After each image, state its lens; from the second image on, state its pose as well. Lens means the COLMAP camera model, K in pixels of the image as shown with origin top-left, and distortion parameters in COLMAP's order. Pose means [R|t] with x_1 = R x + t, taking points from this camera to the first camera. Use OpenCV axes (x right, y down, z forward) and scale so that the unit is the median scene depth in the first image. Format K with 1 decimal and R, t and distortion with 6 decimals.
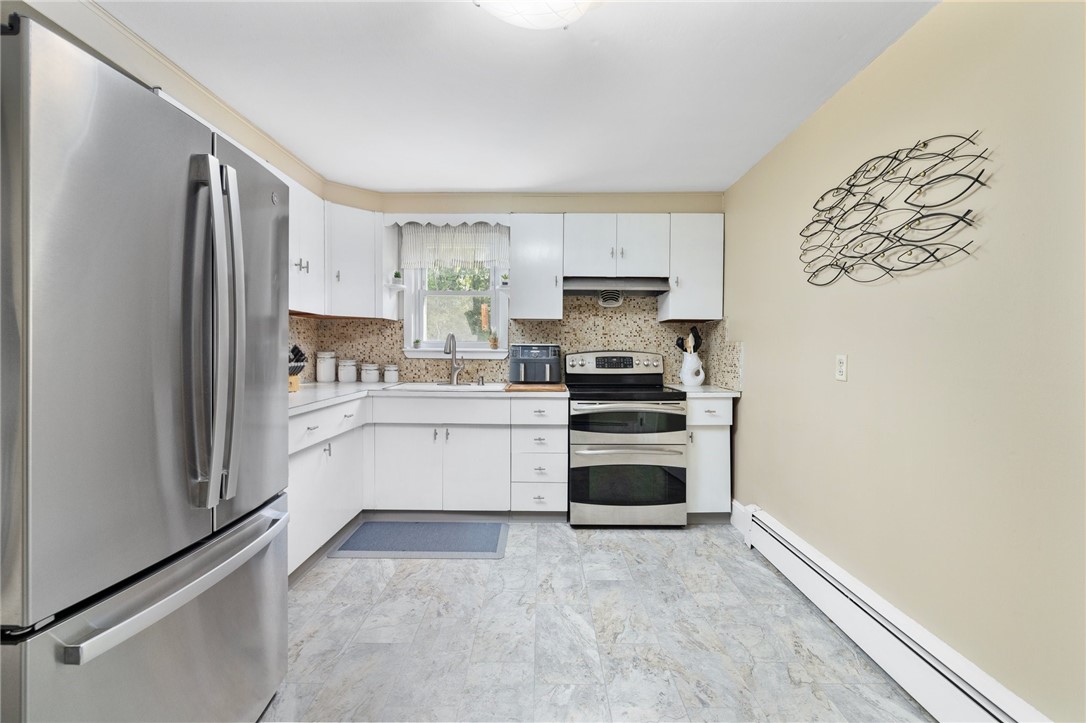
lens RADIAL K [[455.1, 0, 537.7], [0, 455.1, 352.8], [0, 0, 1]] dist [-0.001318, 0.000354]
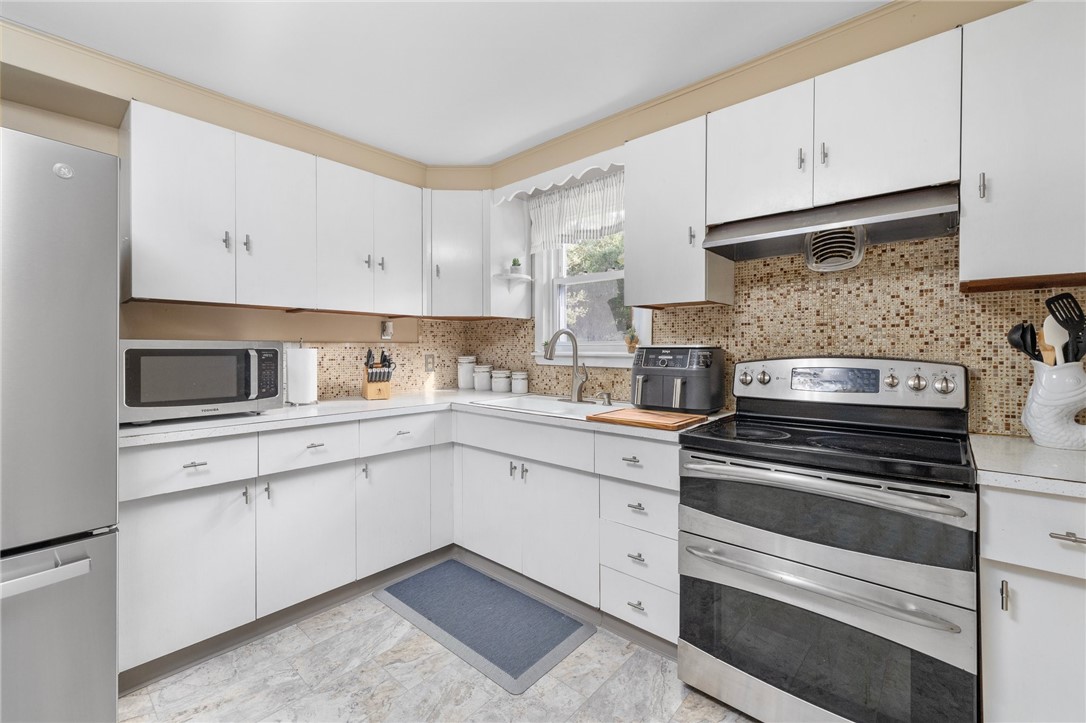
lens RADIAL K [[455.1, 0, 537.7], [0, 455.1, 352.8], [0, 0, 1]] dist [-0.001318, 0.000354]
pose [[0.750666, -0.000764, -0.660682, 0.275775], [-0.002736, 0.999987, -0.004265, -0.005923], [0.660676, 0.005009, 0.750654, 0.439501]]
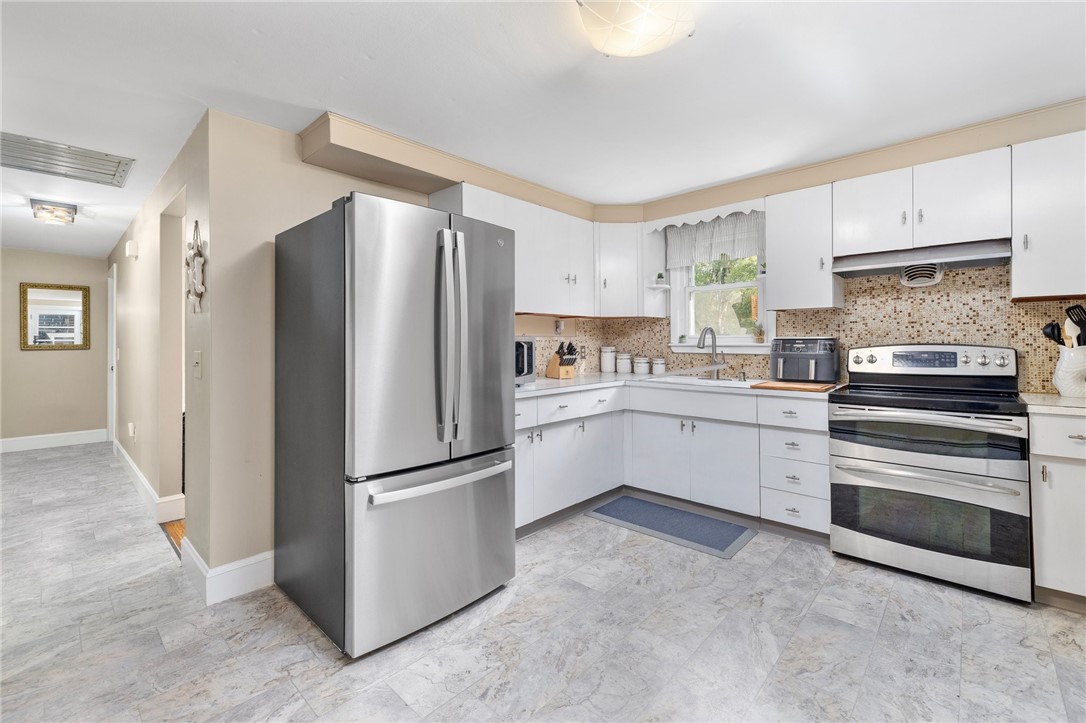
lens RADIAL K [[460.9, 0, 539.5], [0, 460.9, 339.7], [0, 0, 1]] dist [0.000133, 0.000455]
pose [[0.733524, -0.014302, -0.679513, 0.238879], [0.003444, 0.999844, -0.017327, -0.000432], [0.679654, 0.010369, 0.733459, 0.000987]]
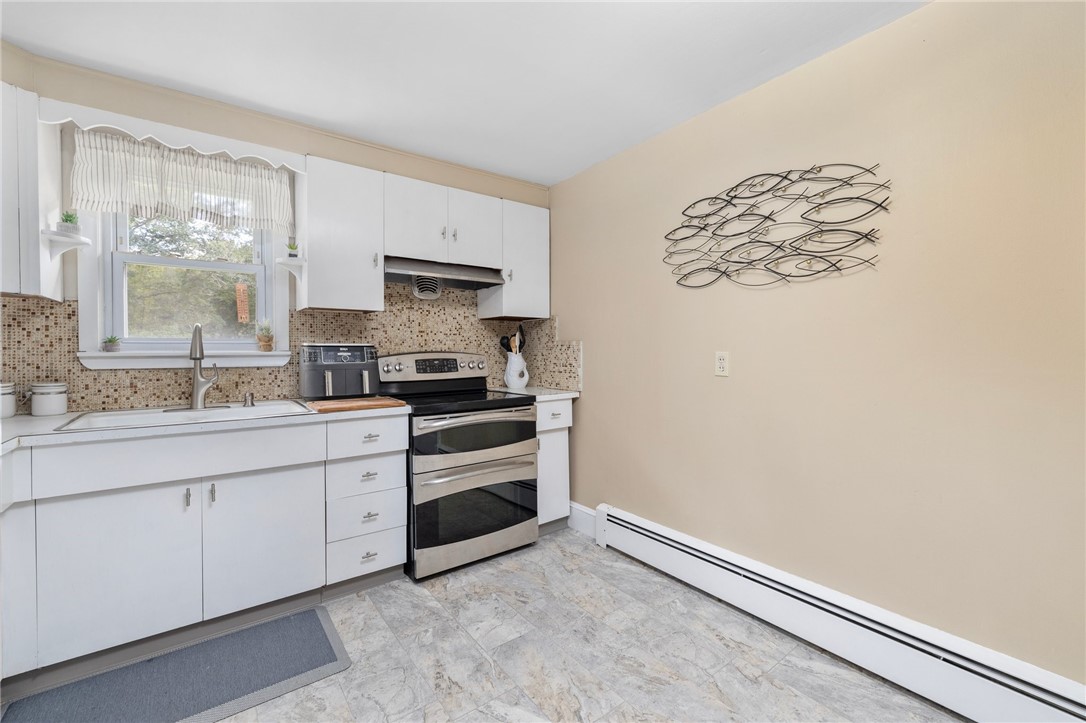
lens RADIAL K [[455.1, 0, 537.7], [0, 455.1, 352.8], [0, 0, 1]] dist [-0.001318, 0.000354]
pose [[0.799494, -0.013395, 0.600525, -0.199677], [0.014752, 0.999888, 0.002662, -0.002232], [-0.600493, 0.006731, 0.799602, 0.239350]]
